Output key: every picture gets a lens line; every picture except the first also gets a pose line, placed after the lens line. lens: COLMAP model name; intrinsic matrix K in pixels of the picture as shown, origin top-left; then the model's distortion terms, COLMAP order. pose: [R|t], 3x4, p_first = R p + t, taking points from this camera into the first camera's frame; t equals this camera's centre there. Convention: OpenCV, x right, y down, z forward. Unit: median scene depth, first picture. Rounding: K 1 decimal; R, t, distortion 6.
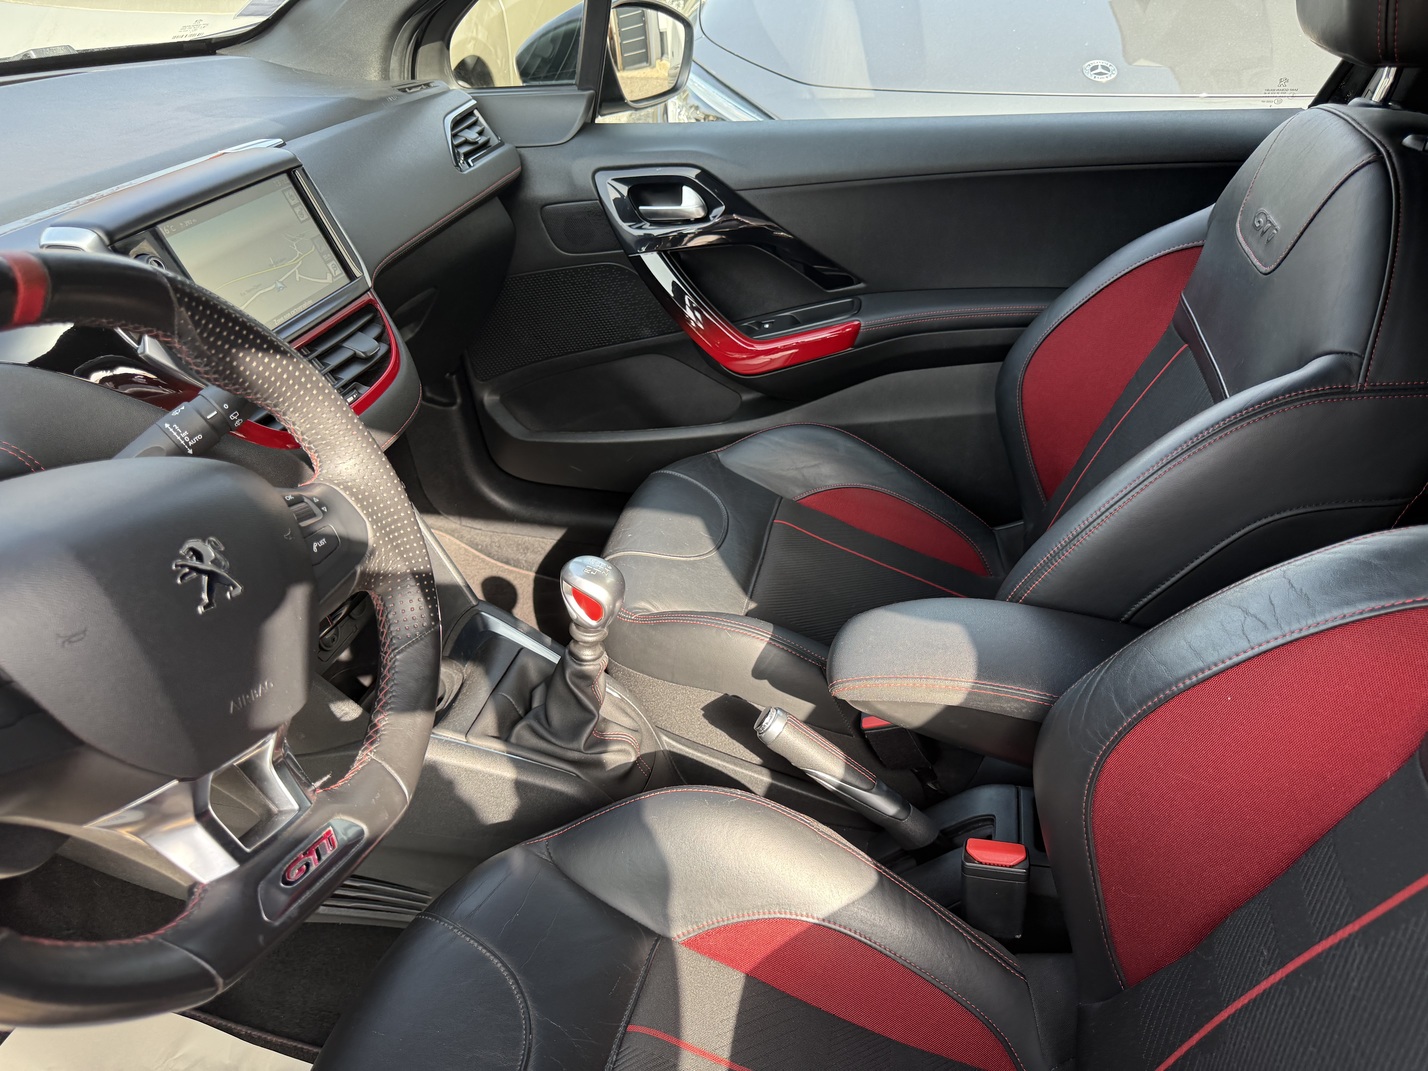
lens RADIAL K [[1021.5, 0, 725.1], [0, 1021.5, 525.8], [0, 0, 1]] dist [0.008977, -0.010853]
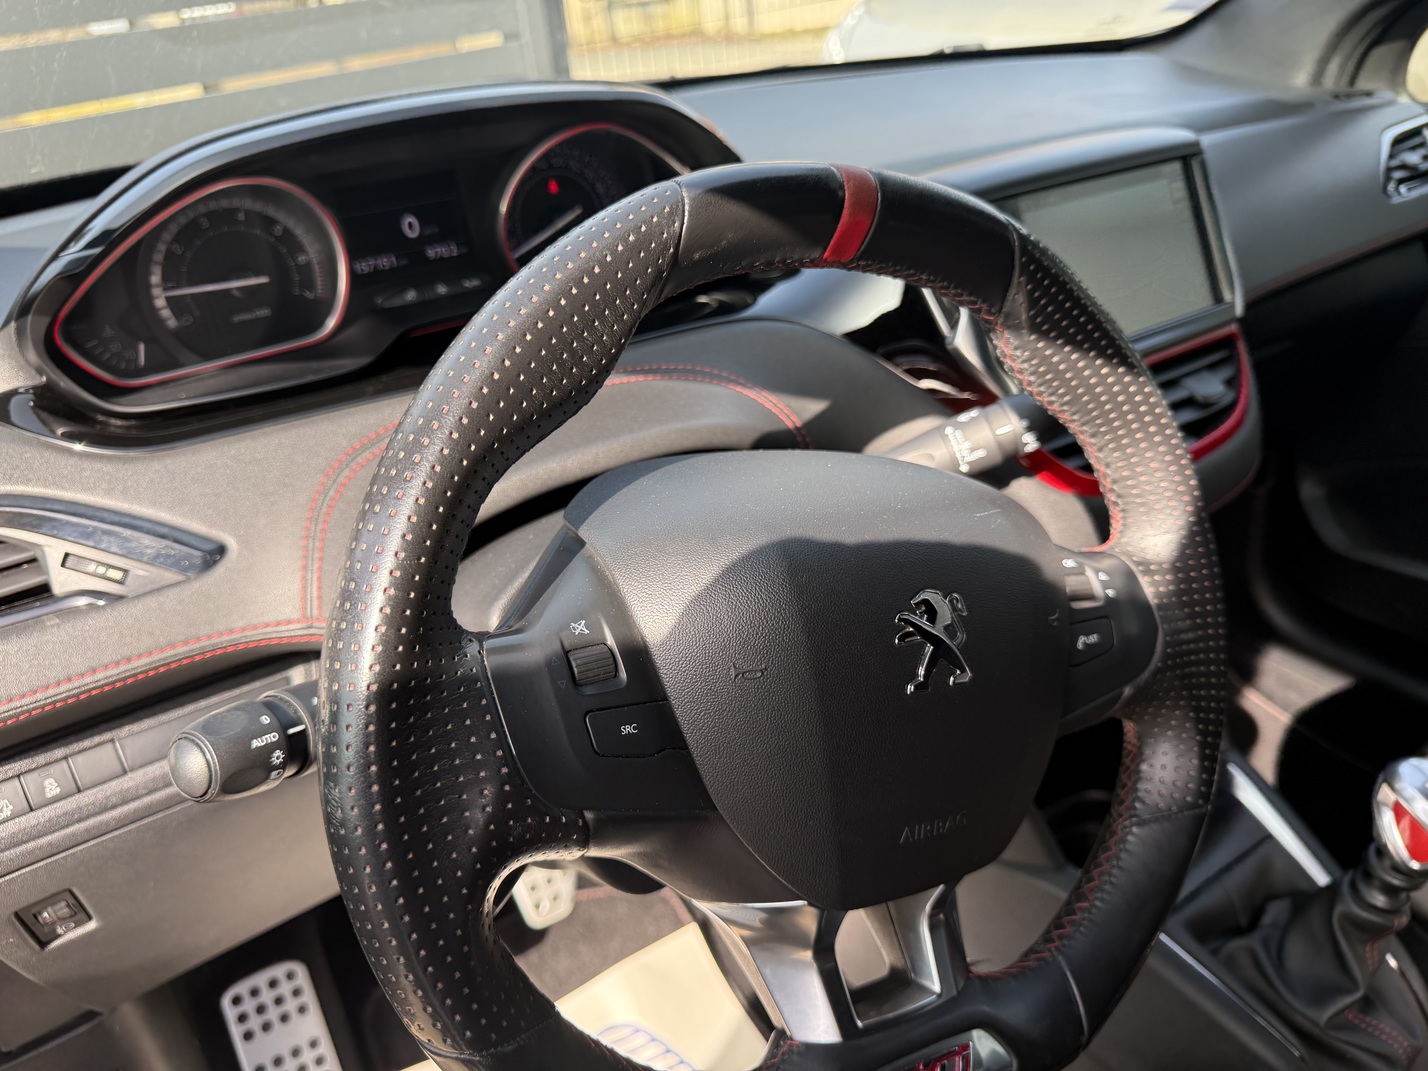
lens RADIAL K [[1021.5, 0, 719.3], [0, 1021.5, 539.0], [0, 0, 1]] dist [0.008977, -0.010853]
pose [[0.731124, 0.285040, -0.619847, -0.134768], [-0.307060, 0.948799, 0.074126, -0.018500], [0.609239, 0.136135, 0.781214, 0.237977]]
